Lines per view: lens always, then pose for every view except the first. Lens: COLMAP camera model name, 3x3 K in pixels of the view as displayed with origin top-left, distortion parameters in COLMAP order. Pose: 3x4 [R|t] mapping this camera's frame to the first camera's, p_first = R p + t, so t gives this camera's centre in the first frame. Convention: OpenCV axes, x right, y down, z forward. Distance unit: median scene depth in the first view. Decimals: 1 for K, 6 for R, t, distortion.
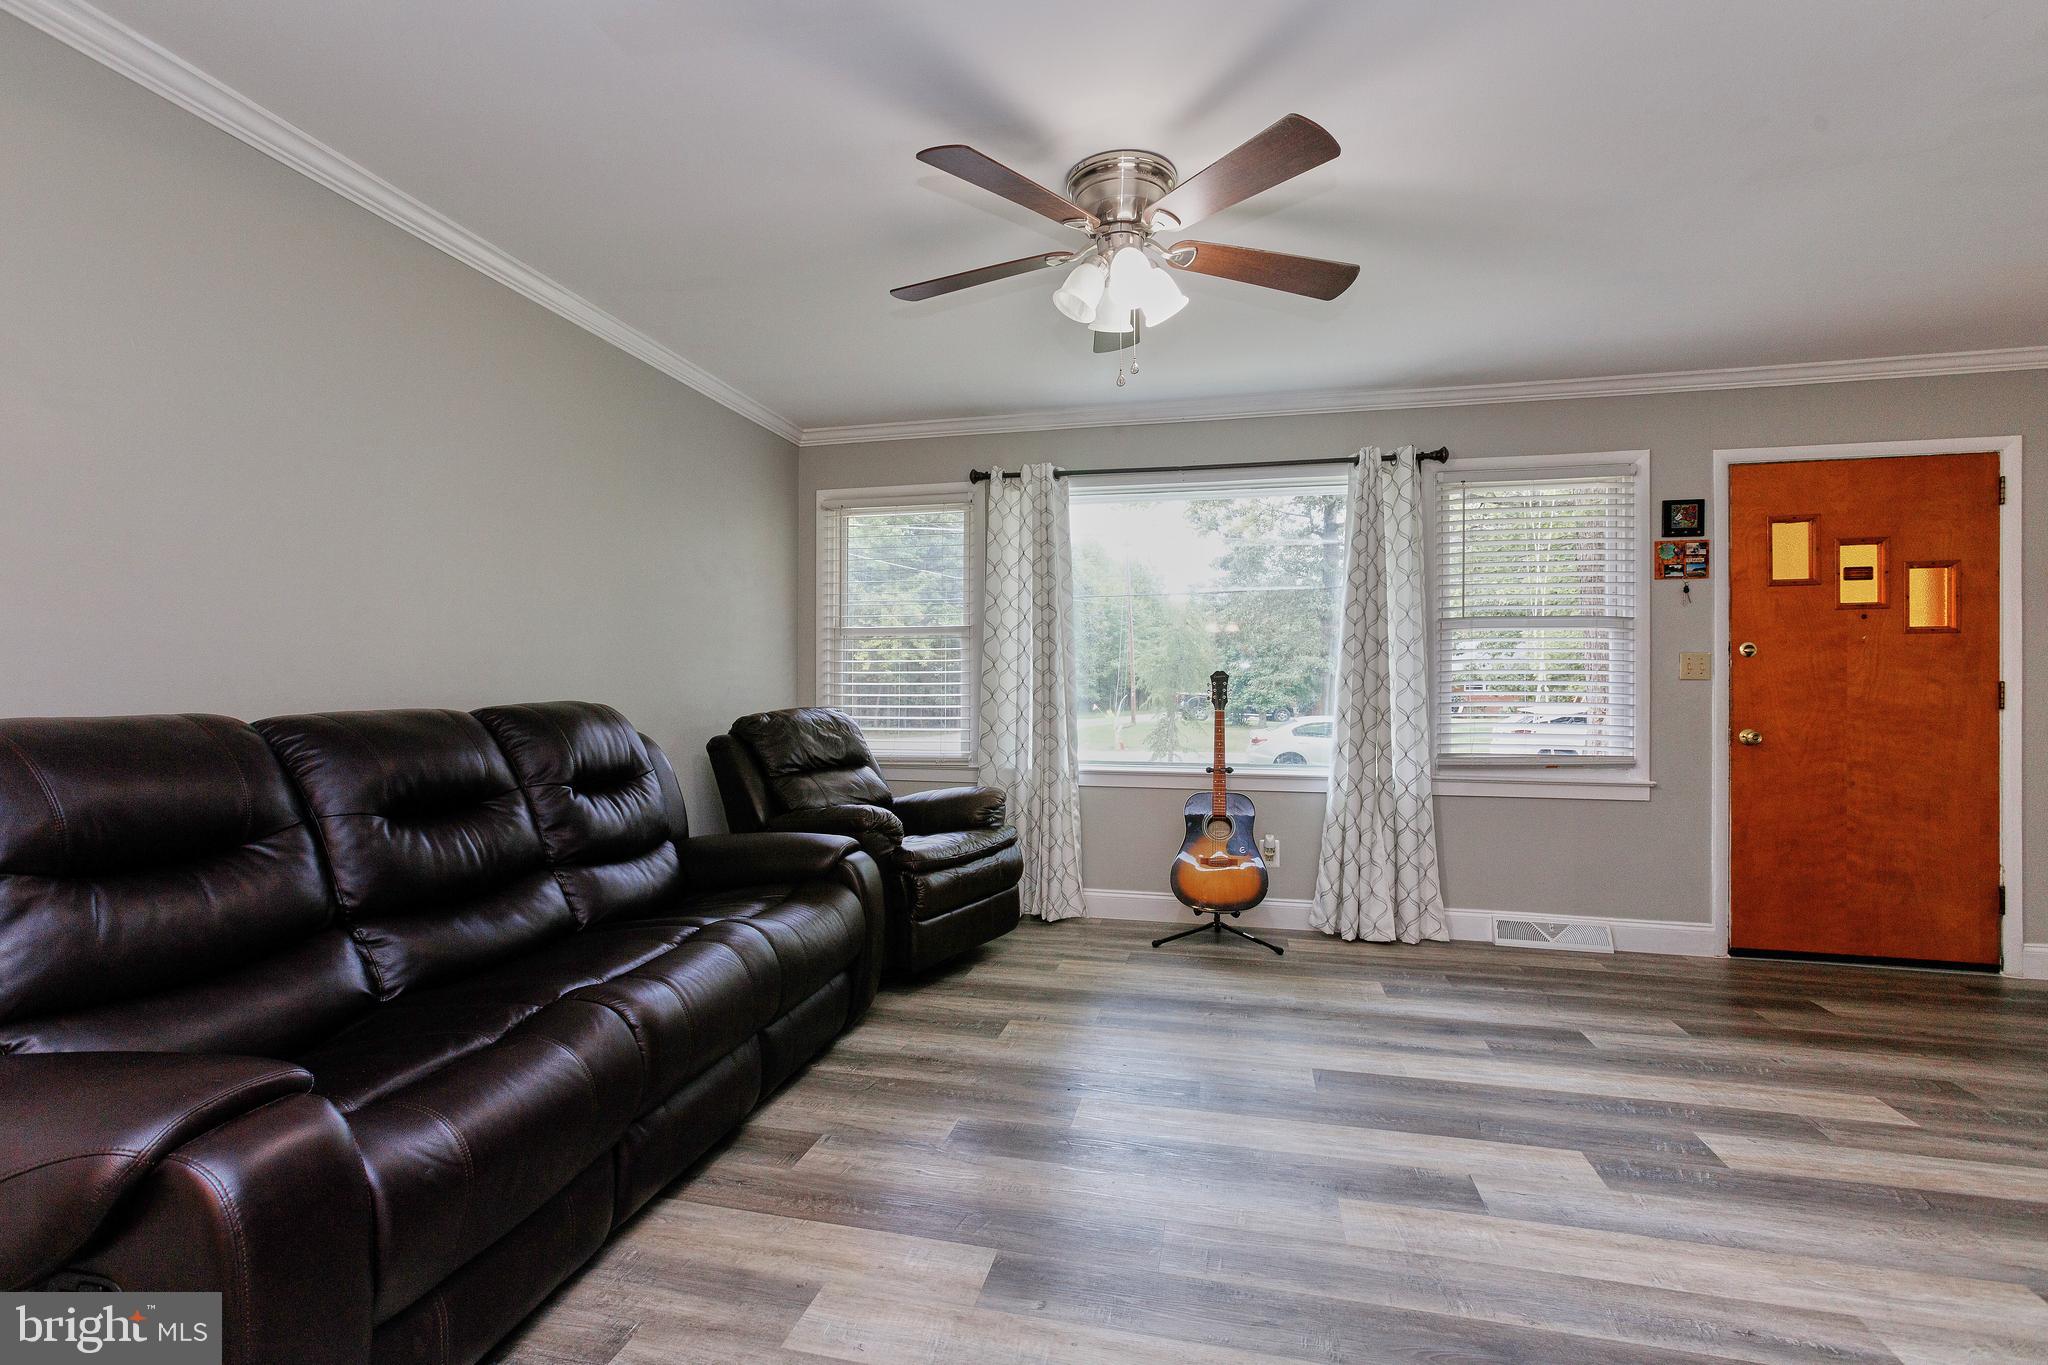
lens RADIAL K [[931.1, 0, 1017.7], [0, 931.1, 689.2], [0, 0, 1]] dist [-0.012701, 0.009960]
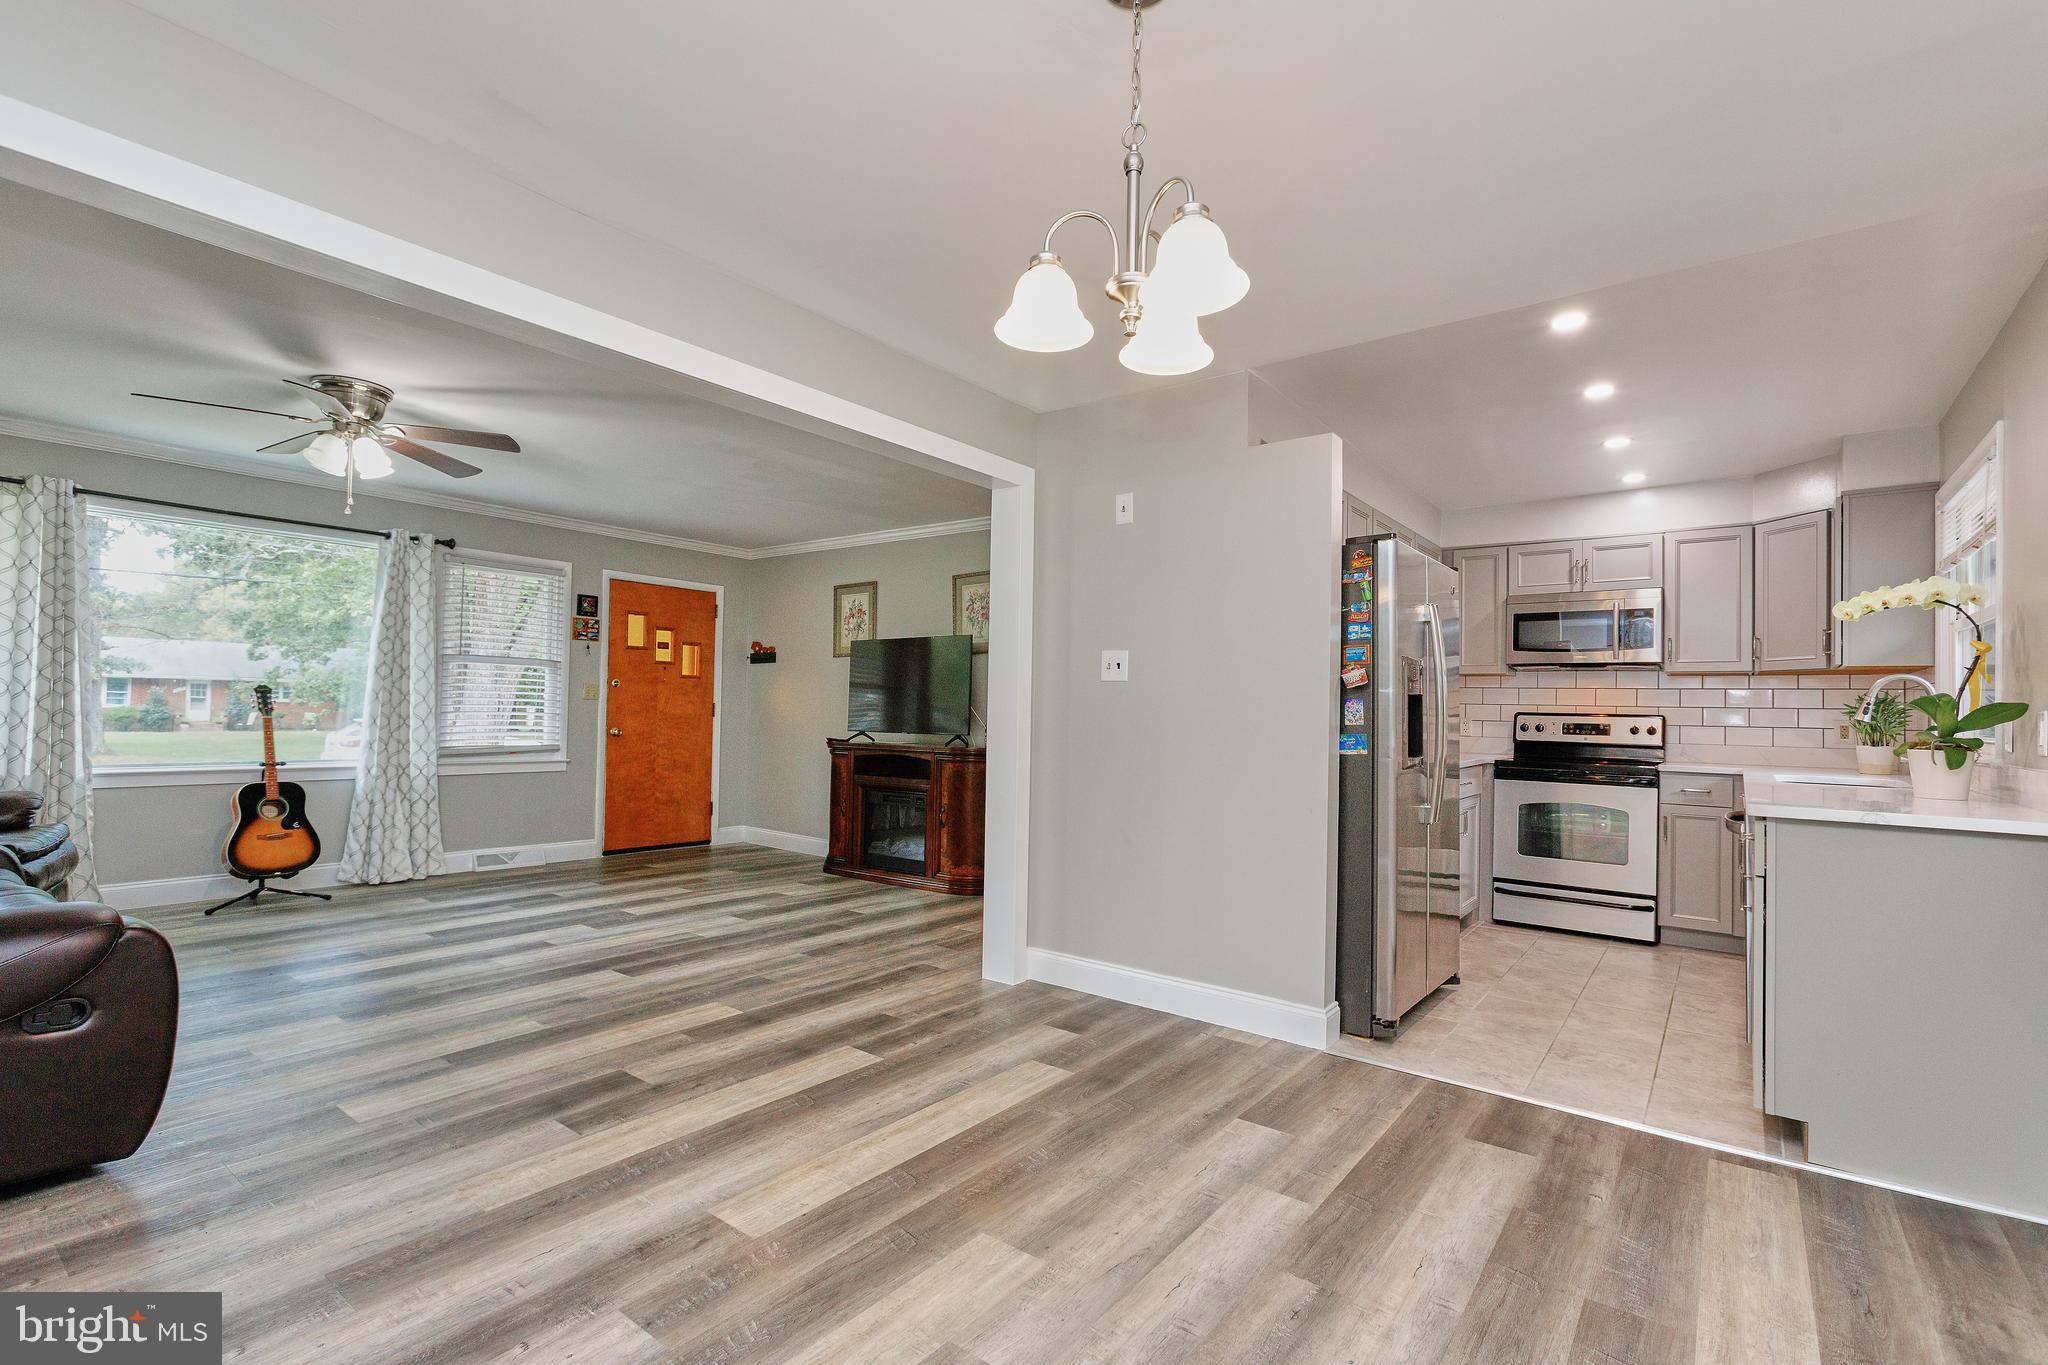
lens RADIAL K [[942.6, 0, 1011.5], [0, 942.6, 688.7], [0, 0, 1]] dist [-0.009350, 0.008156]
pose [[0.414651, 0.027822, 0.909555, -0.552295], [-0.016084, 0.999600, -0.023244, -0.001731], [-0.909838, -0.004991, 0.414933, -0.452878]]
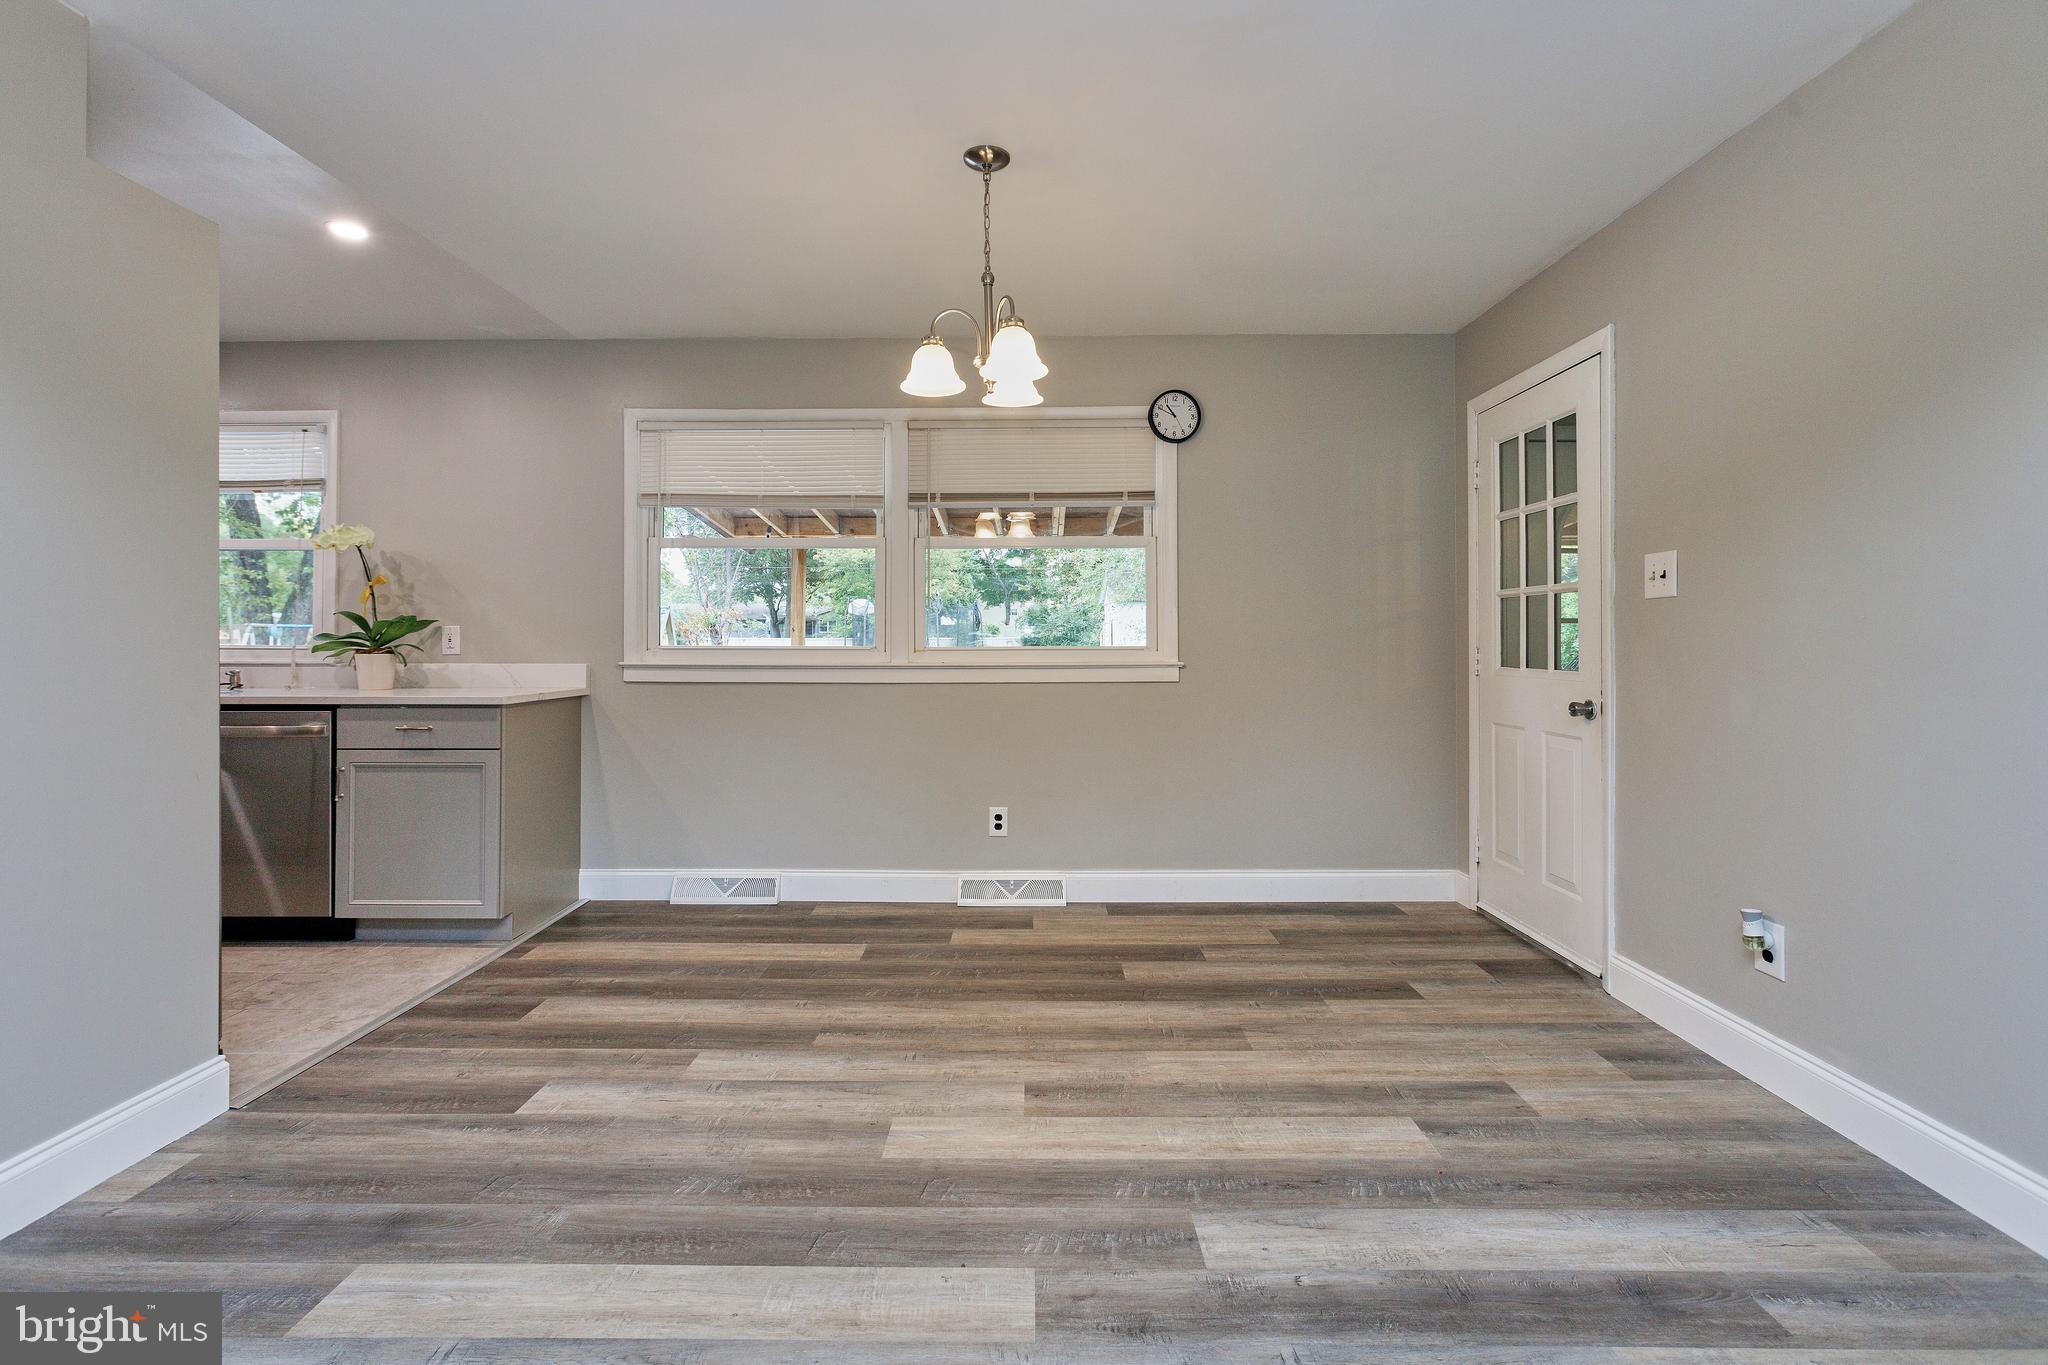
lens RADIAL K [[932.9, 0, 1020.8], [0, 932.9, 634.8], [0, 0, 1]] dist [-0.033324, 0.029095]
pose [[-0.975880, -0.004741, -0.218258, -0.026367], [-0.003729, 0.999980, -0.005050, -0.000874], [0.218278, -0.004115, -0.975878, 0.314211]]
